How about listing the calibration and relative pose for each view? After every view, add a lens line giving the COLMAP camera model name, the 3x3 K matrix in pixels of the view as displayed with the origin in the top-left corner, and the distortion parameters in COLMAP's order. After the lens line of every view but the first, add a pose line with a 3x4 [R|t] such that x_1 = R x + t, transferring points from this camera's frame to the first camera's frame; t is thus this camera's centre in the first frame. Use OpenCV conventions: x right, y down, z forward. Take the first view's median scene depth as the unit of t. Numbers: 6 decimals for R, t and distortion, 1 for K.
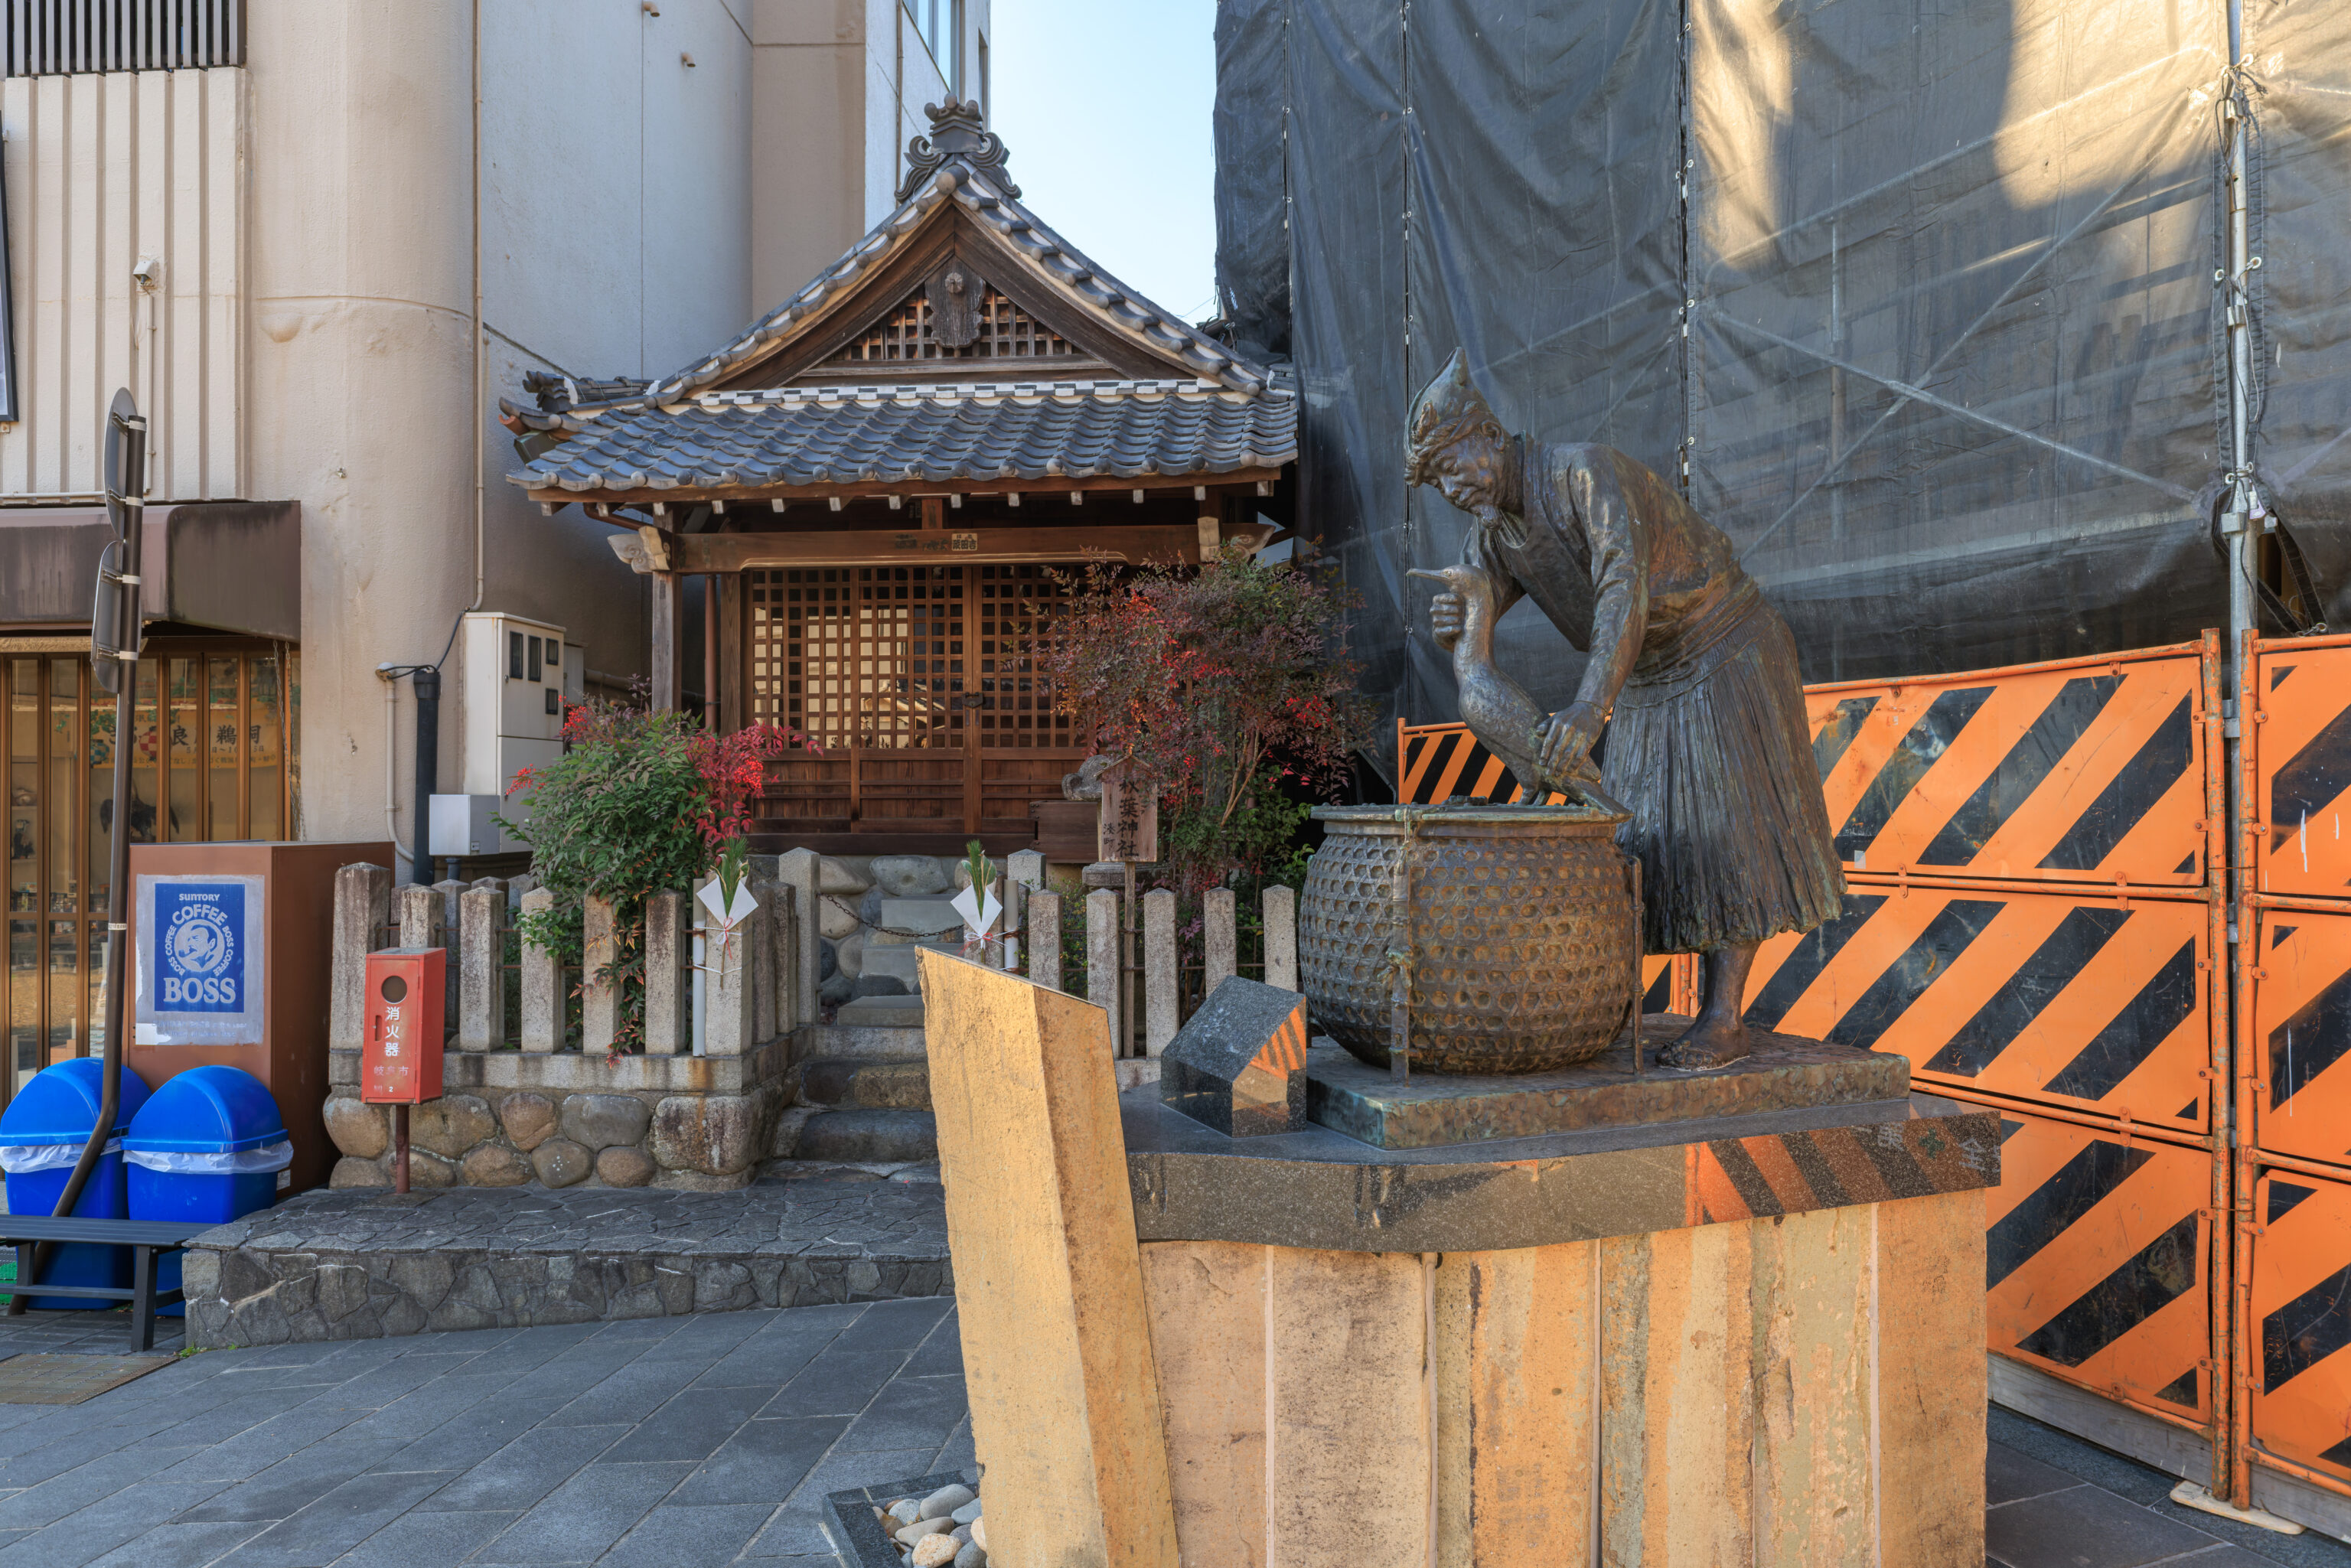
lens RADIAL K [[1598.5, 0, 1183.9], [0, 1598.5, 797.1], [0, 0, 1]] dist [-0.012308, -0.001686]
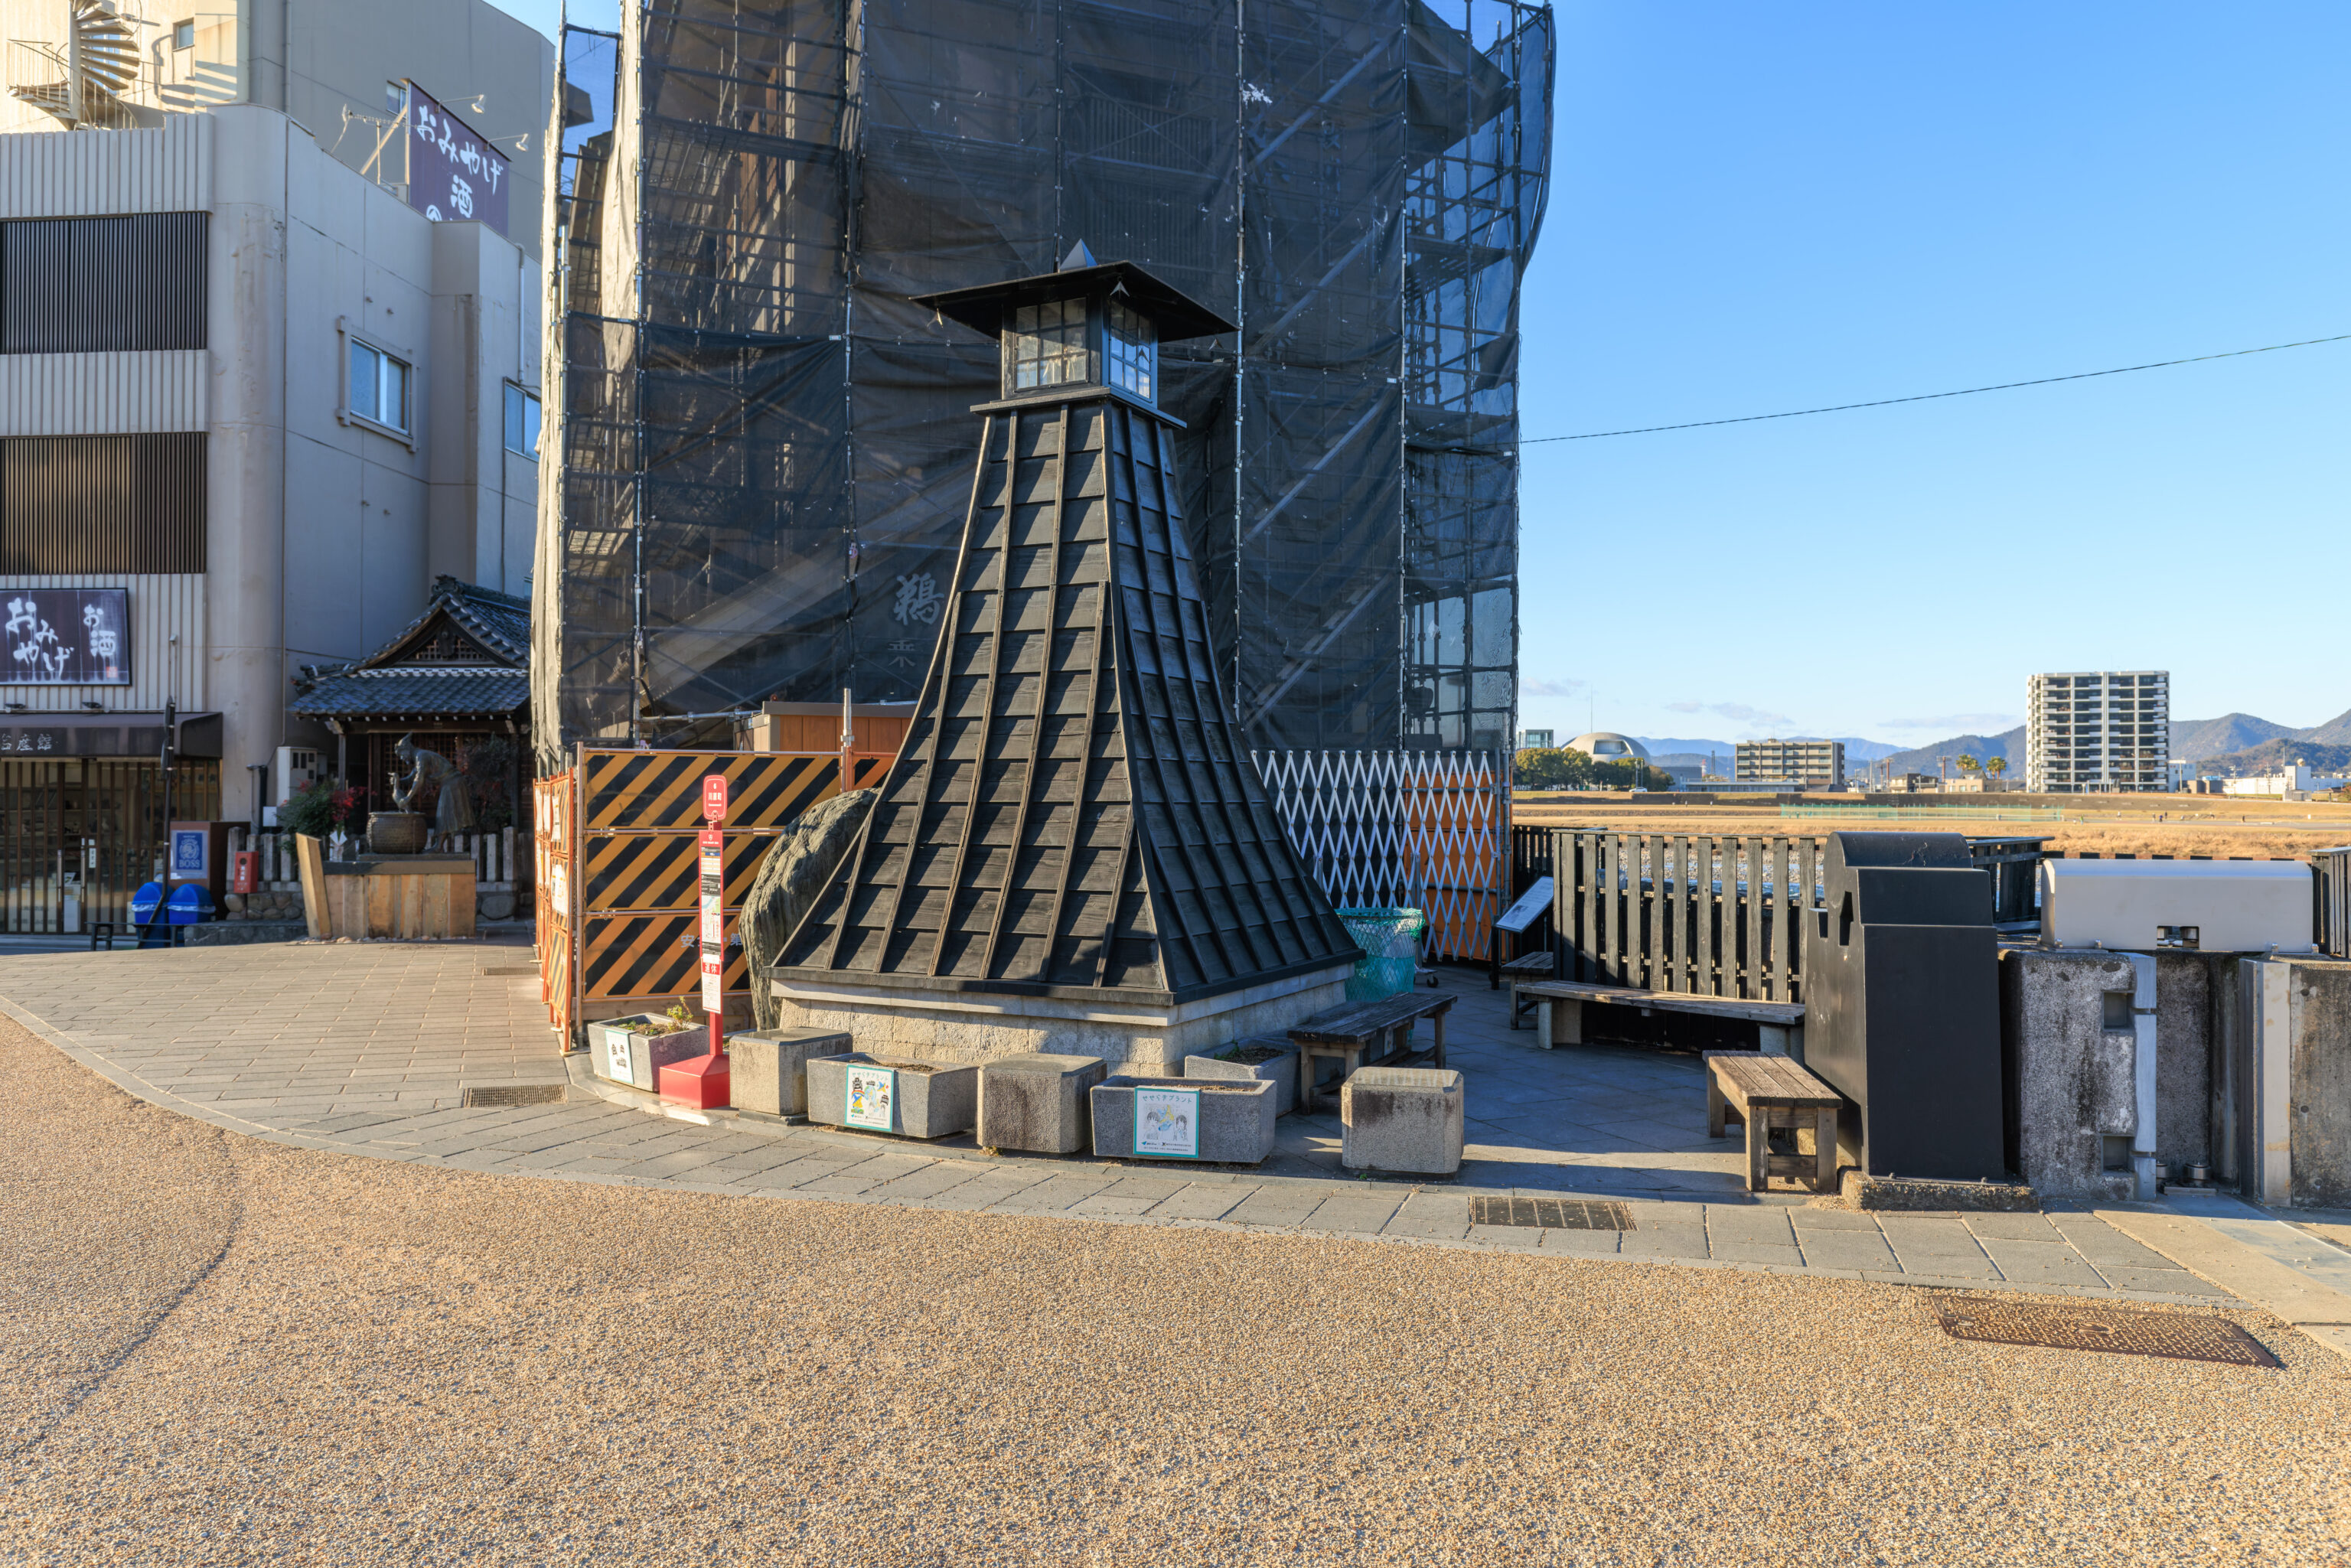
lens RADIAL K [[1598.5, 0, 1174.1], [0, 1598.5, 781.9], [0, 0, 1]] dist [-0.012308, -0.001686]
pose [[0.999992, 0.003900, 0.001134, 1.420787], [-0.003888, 0.999935, -0.010723, -0.025636], [-0.001176, 0.010719, 0.999942, -2.305405]]
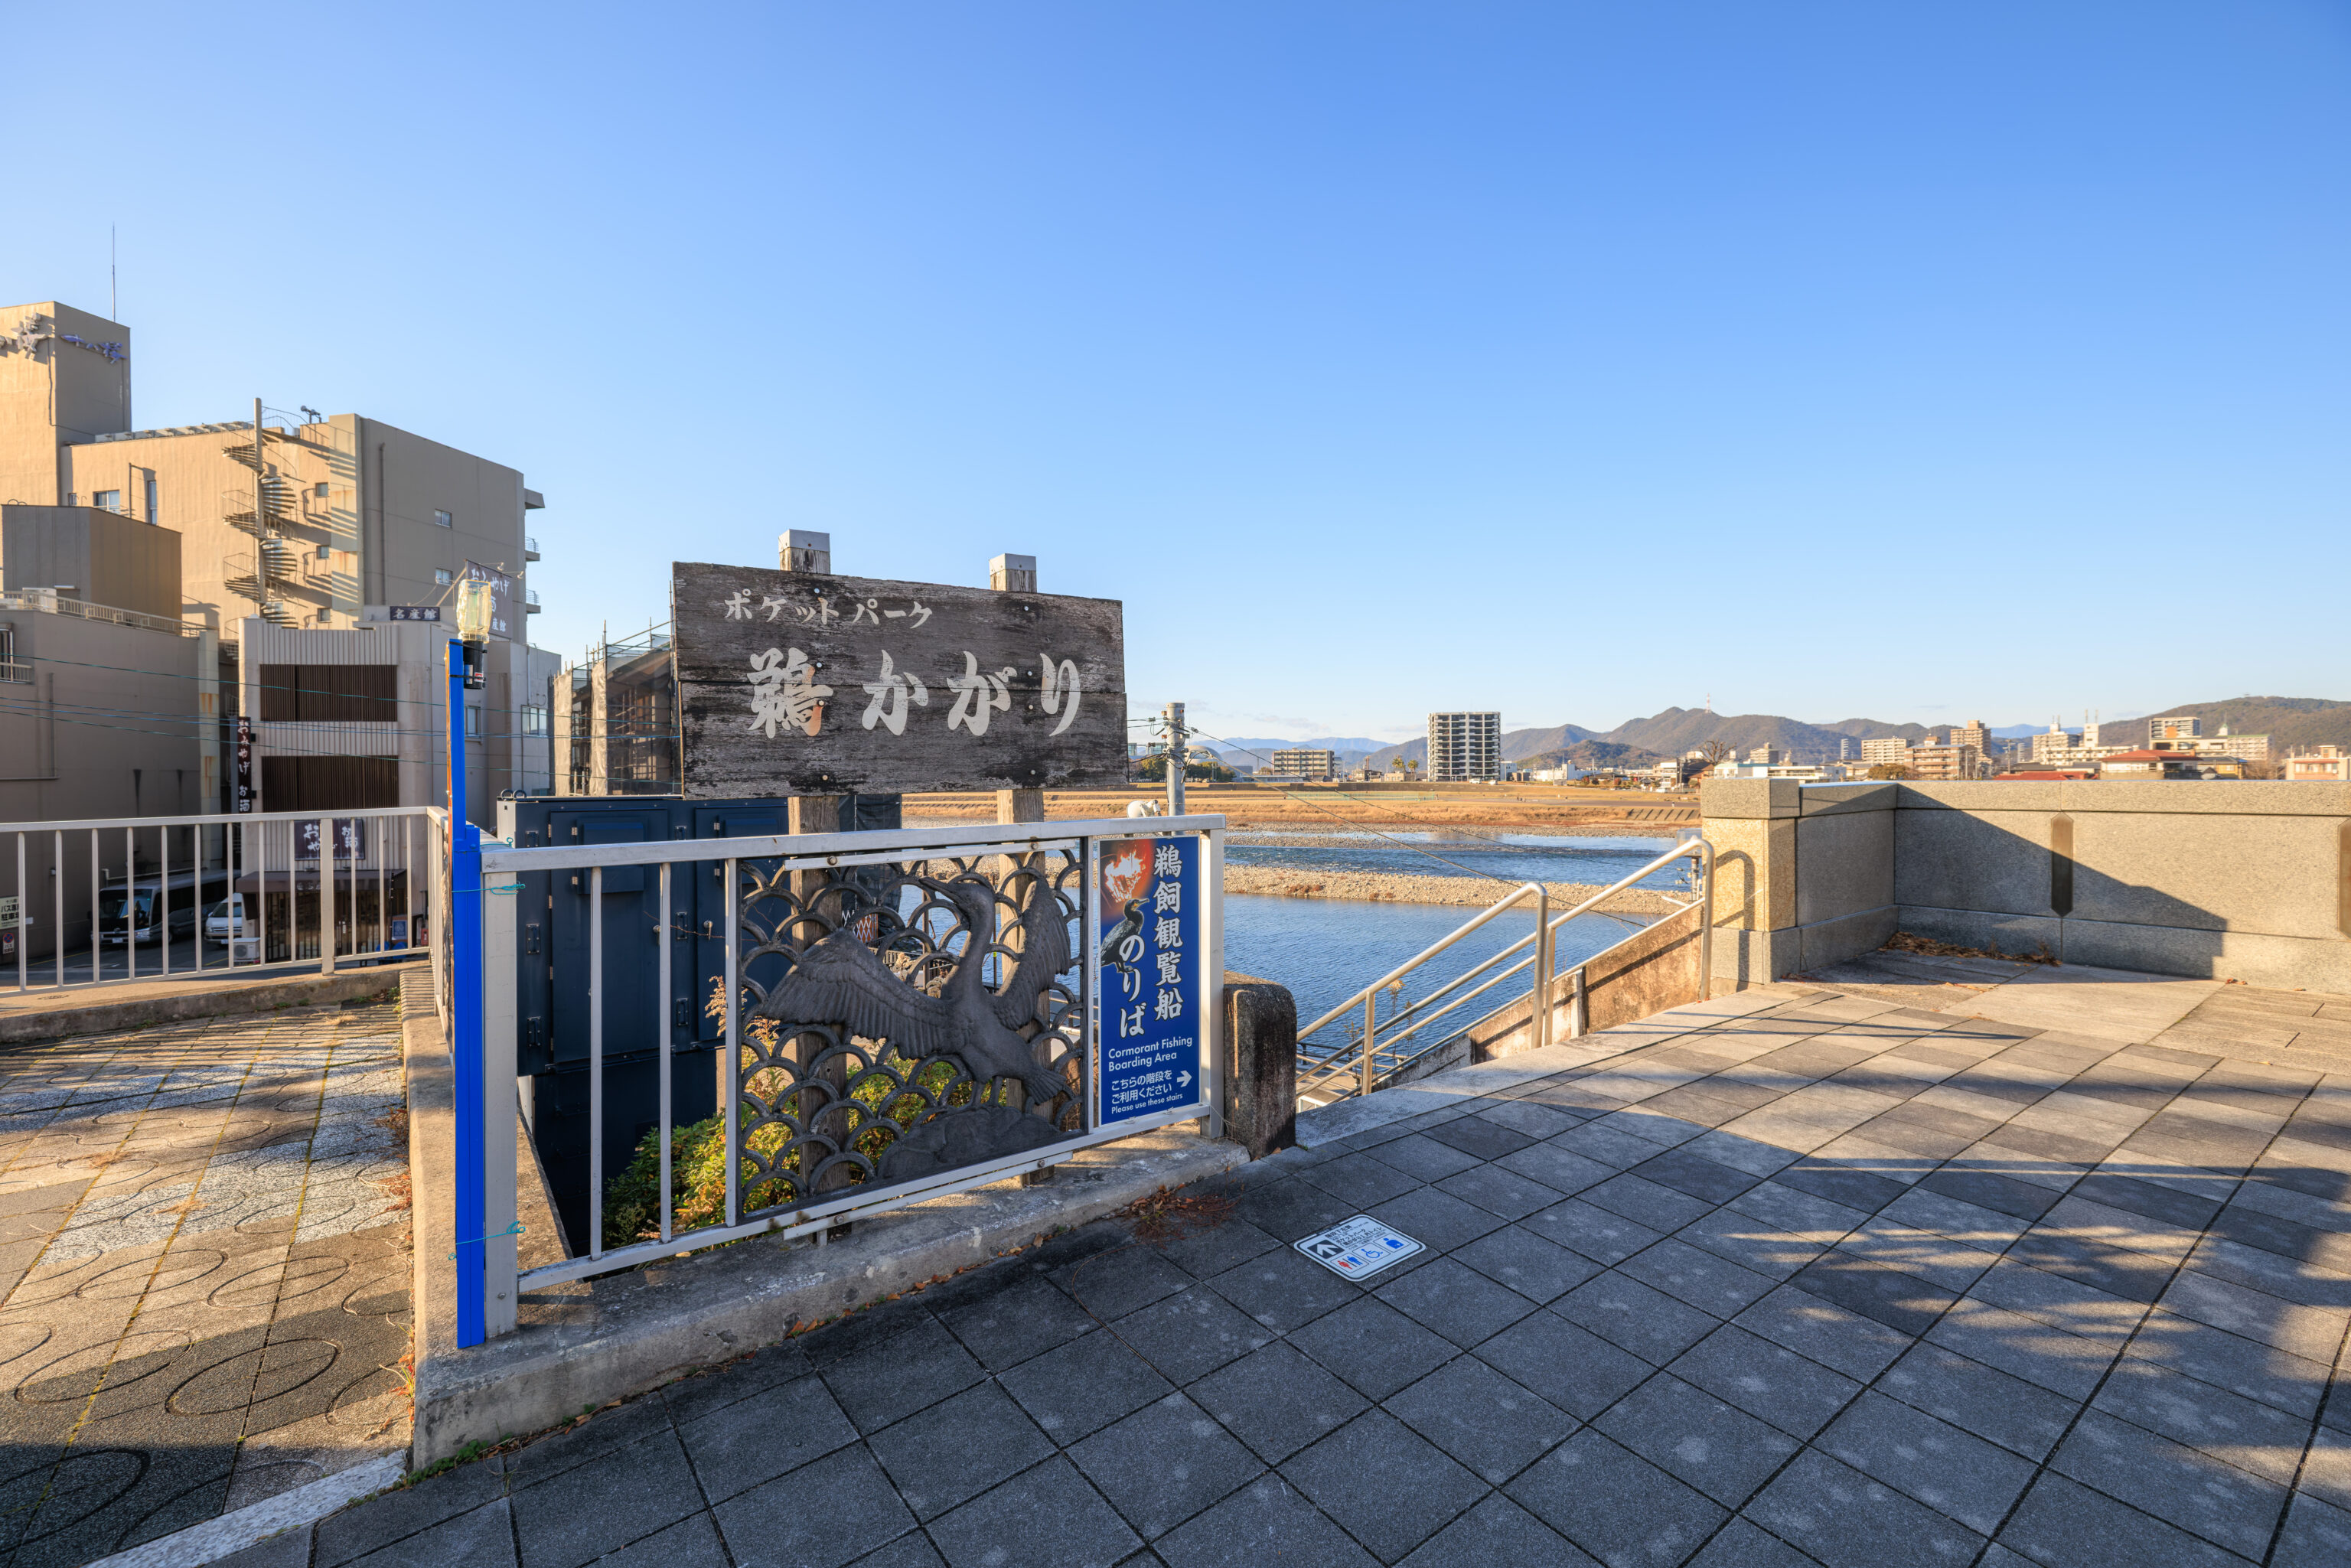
lens RADIAL K [[1055.3, 0, 1180.5], [0, 1055.3, 780.8], [0, 0, 1]] dist [-0.000704, -0.000136]
pose [[0.976623, -0.010135, 0.214721, 2.141166], [0.008528, 0.999928, 0.008411, -0.659925], [-0.214791, -0.006384, 0.976639, -5.093330]]
